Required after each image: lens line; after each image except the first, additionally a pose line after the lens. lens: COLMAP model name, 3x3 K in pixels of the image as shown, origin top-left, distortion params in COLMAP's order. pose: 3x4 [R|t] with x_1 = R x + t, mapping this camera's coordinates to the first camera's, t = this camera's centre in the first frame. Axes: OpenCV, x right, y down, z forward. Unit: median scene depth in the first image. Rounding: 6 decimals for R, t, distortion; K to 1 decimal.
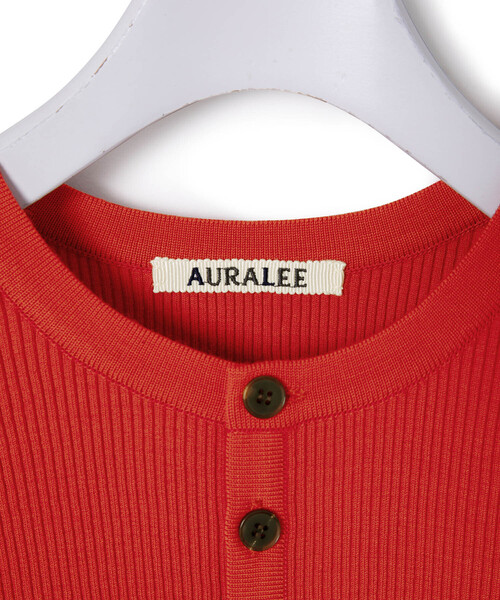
lens RADIAL K [[1232.2, 0, 250.0], [0, 1232.2, 300.0], [0, 0, 1]] dist [0.029508, 0.084467]
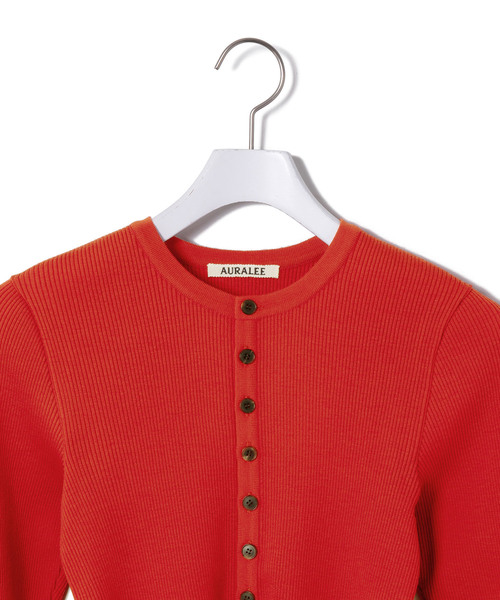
lens RADIAL K [[1141.7, 0, 250.3], [0, 1141.7, 320.9], [0, 0, 1]] dist [-0.020748, -0.207963]
pose [[0.999982, 0.004832, 0.003463, 0.005930], [-0.004262, 0.988838, -0.148936, 0.479919], [-0.004144, 0.148919, 0.988841, -1.512025]]
